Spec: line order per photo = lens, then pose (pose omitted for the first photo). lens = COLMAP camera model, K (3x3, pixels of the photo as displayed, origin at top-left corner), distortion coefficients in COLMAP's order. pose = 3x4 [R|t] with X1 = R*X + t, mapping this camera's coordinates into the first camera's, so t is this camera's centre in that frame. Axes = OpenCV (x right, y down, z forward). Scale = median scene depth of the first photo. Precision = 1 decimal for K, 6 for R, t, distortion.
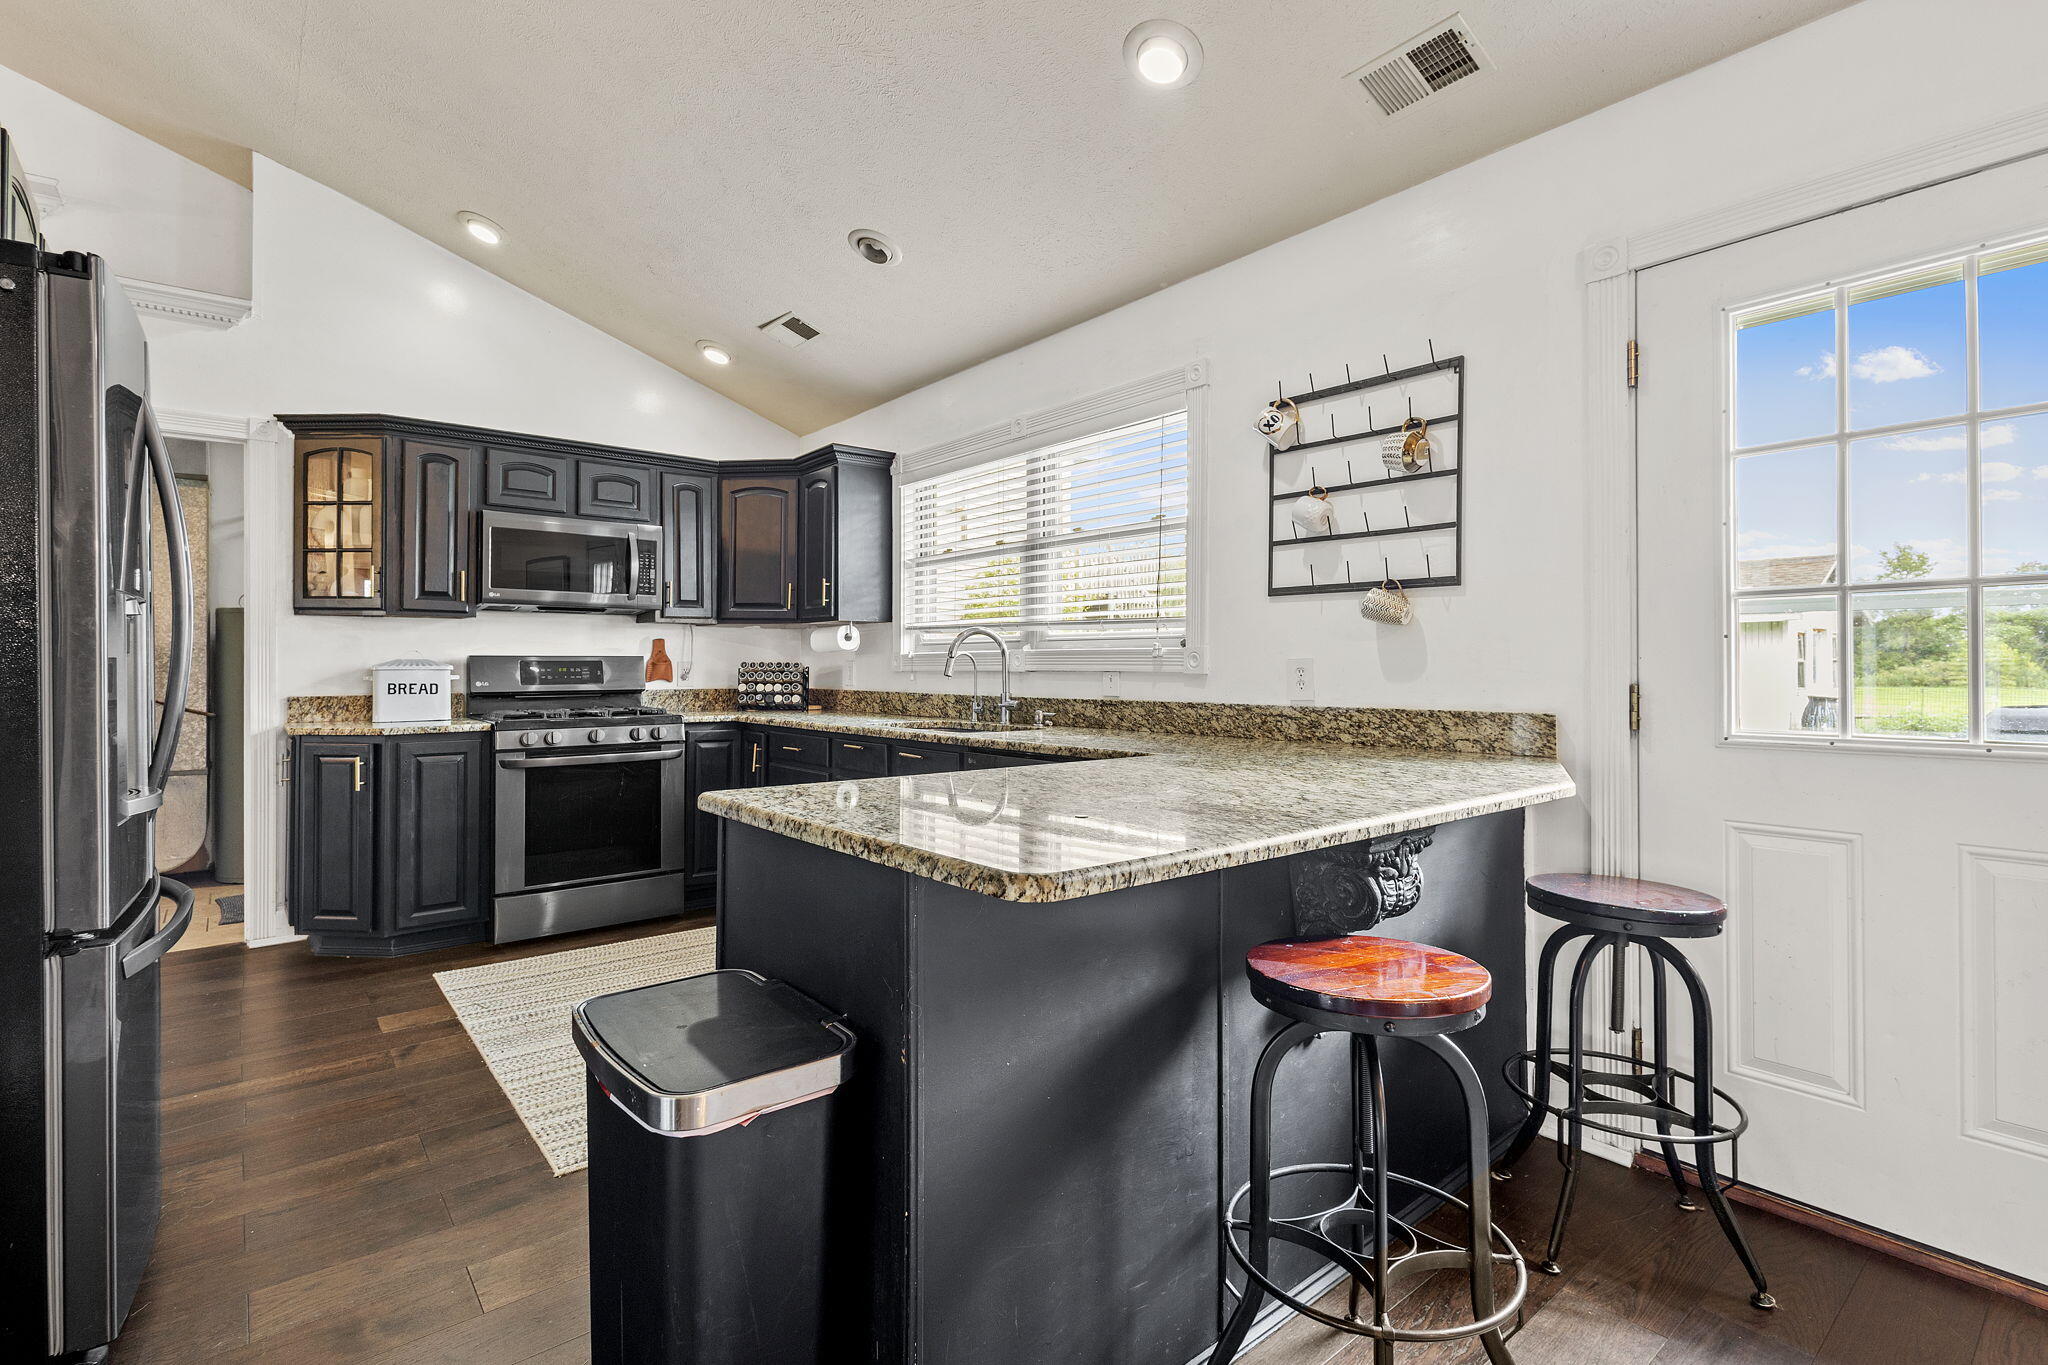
lens RADIAL K [[942.3, 0, 1023.5], [0, 942.3, 671.5], [0, 0, 1]] dist [0.008956, -0.002898]
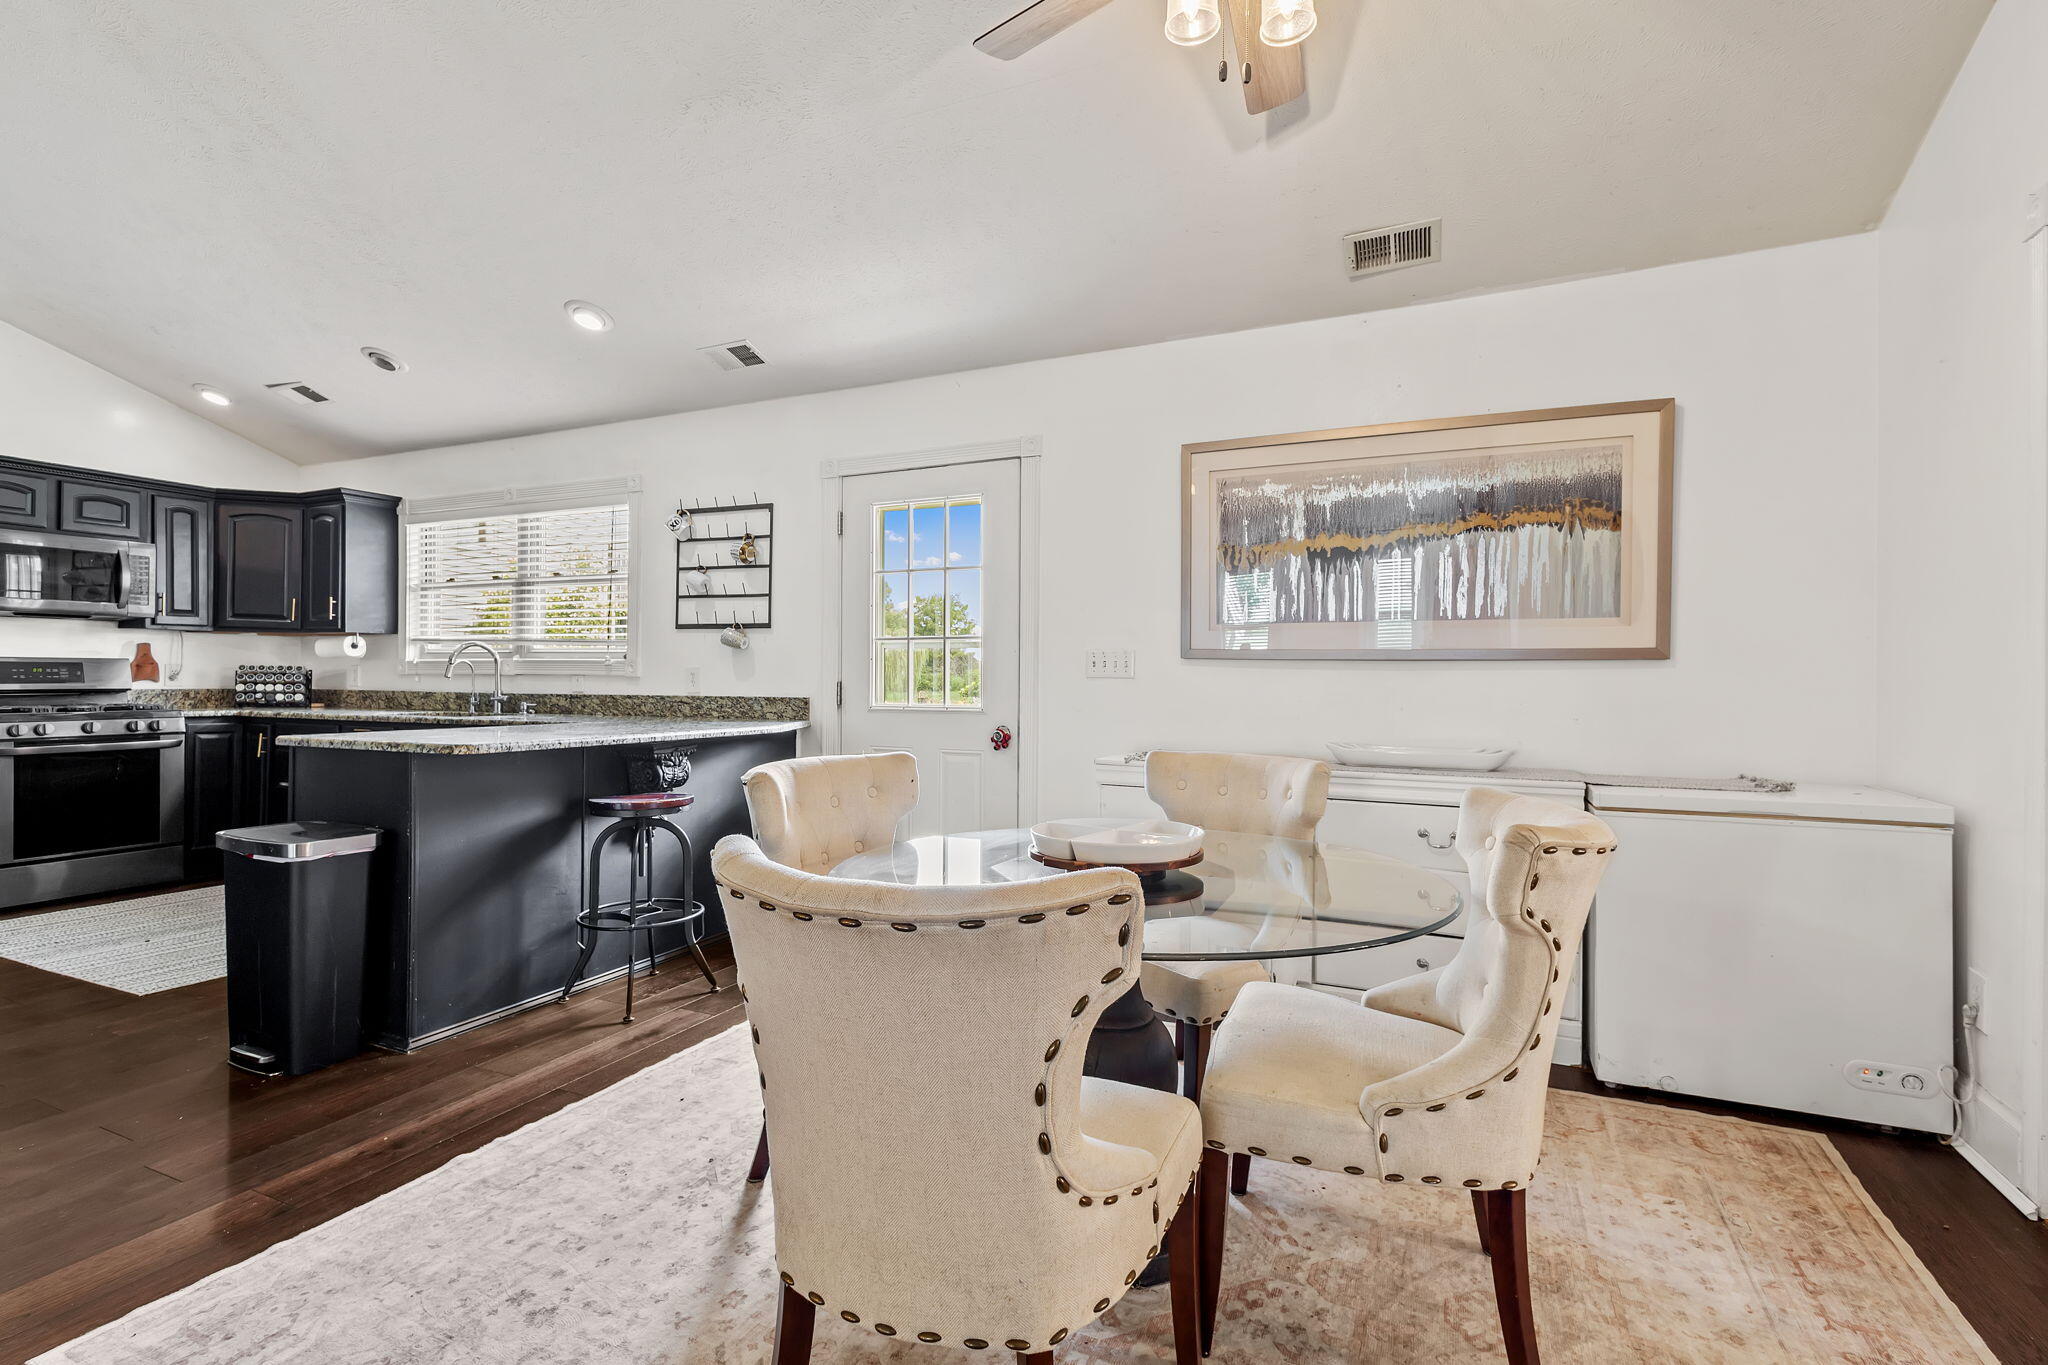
lens RADIAL K [[942.3, 0, 1024.2], [0, 942.3, 682.6], [0, 0, 1]] dist [0.008956, -0.002898]
pose [[0.900008, 0.004664, 0.435847, 0.069461], [-0.005386, 0.999985, 0.000423, 0.006761], [-0.435839, -0.002728, 0.900020, -0.550104]]
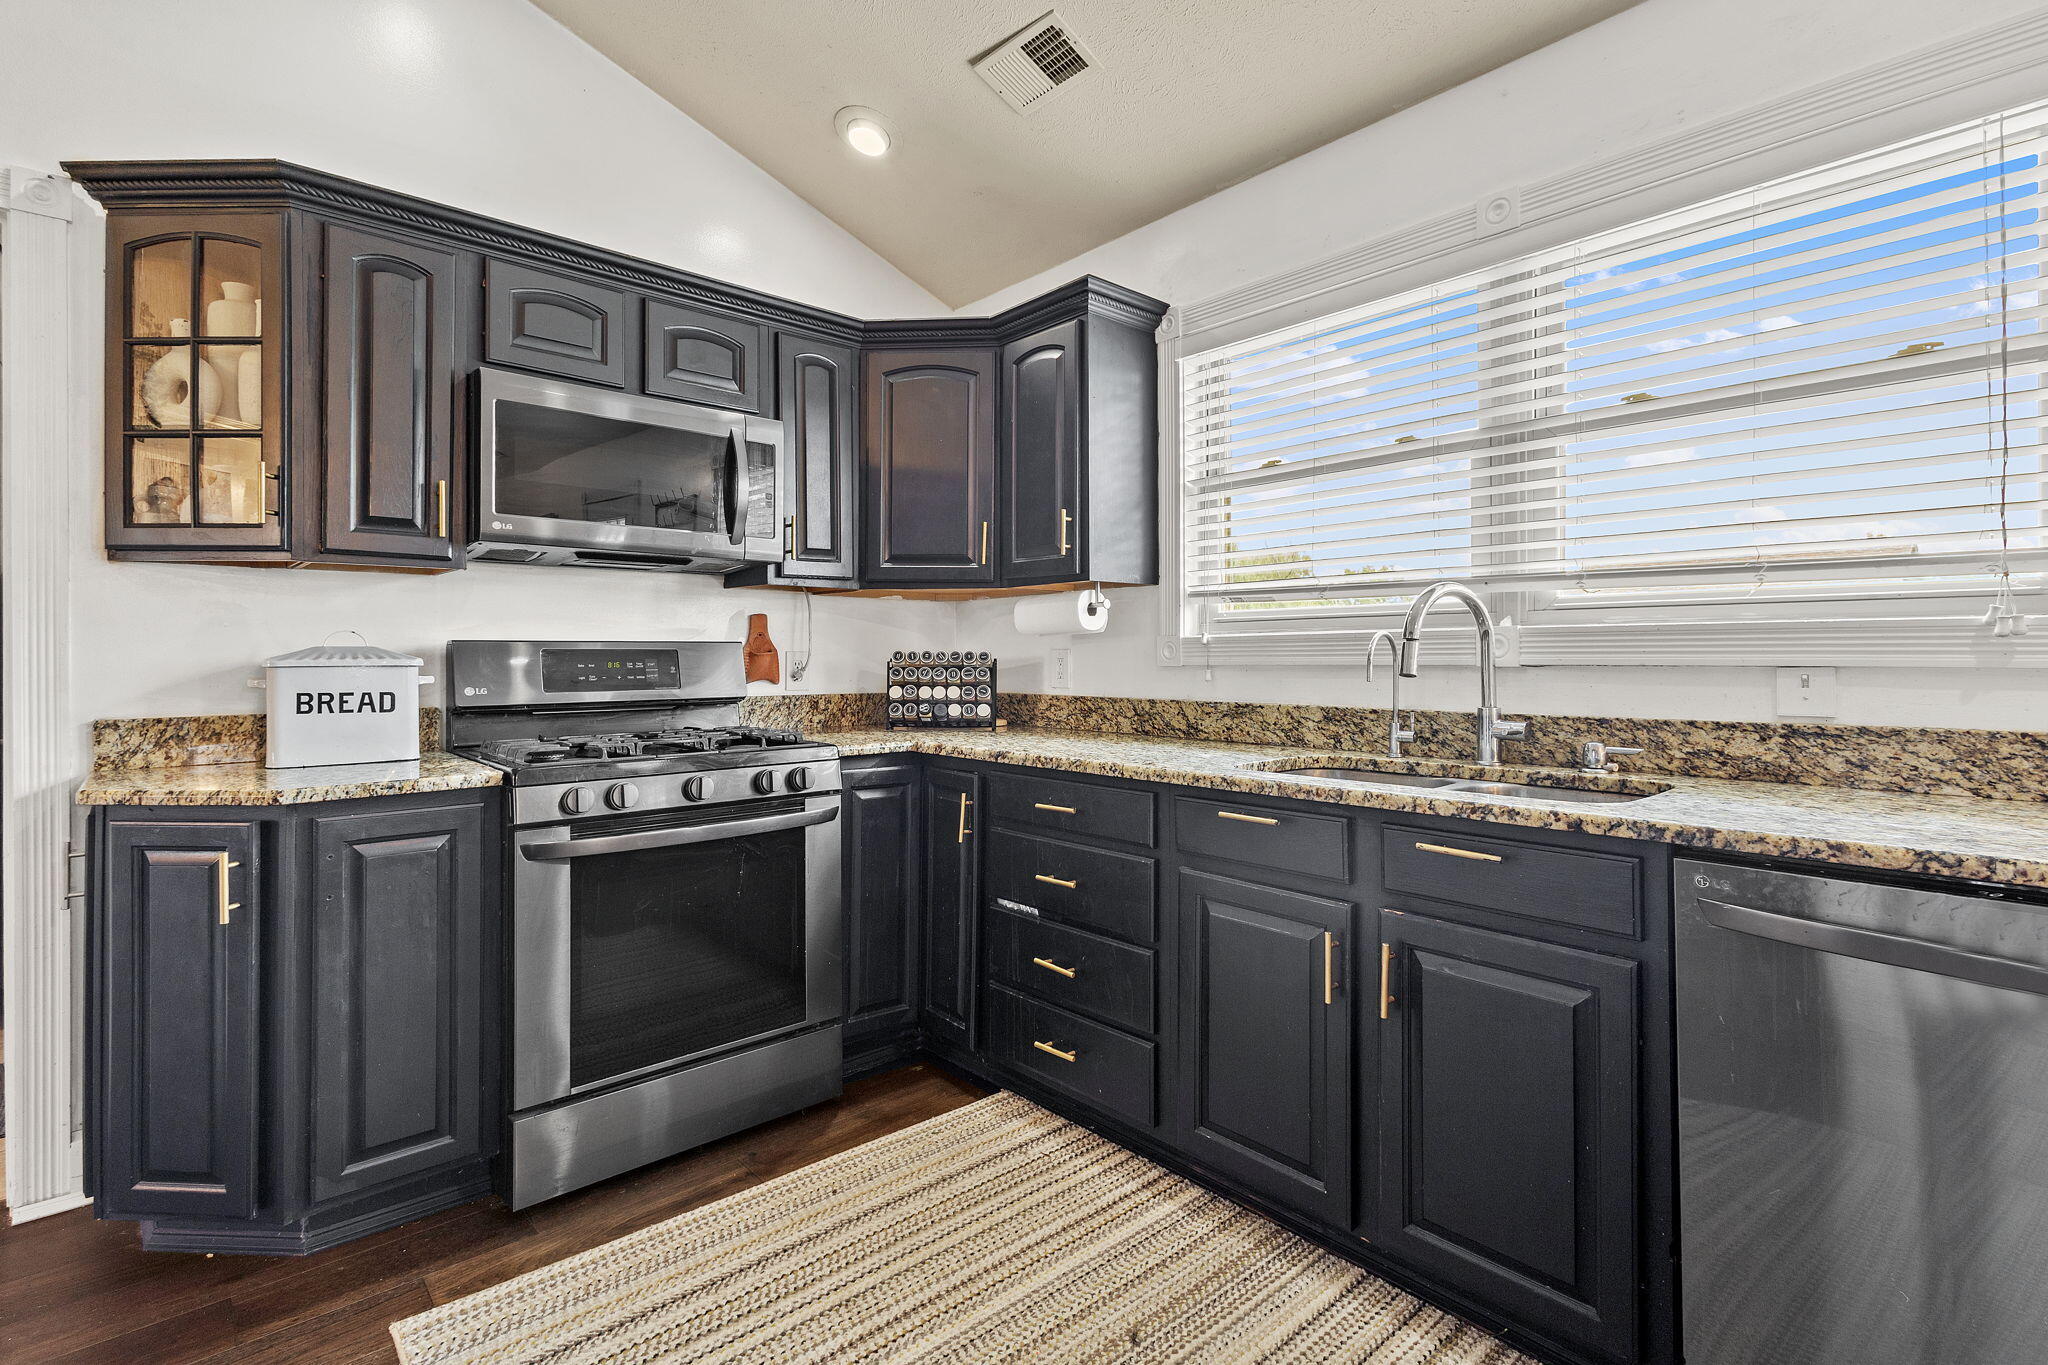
lens RADIAL K [[942.3, 0, 1025.4], [0, 942.3, 664.9], [0, 0, 1]] dist [0.008956, -0.002898]
pose [[0.999141, -0.003057, 0.041338, -0.295694], [0.002981, 0.999994, 0.001889, -0.002648], [-0.041344, -0.001764, 0.999143, 0.467444]]
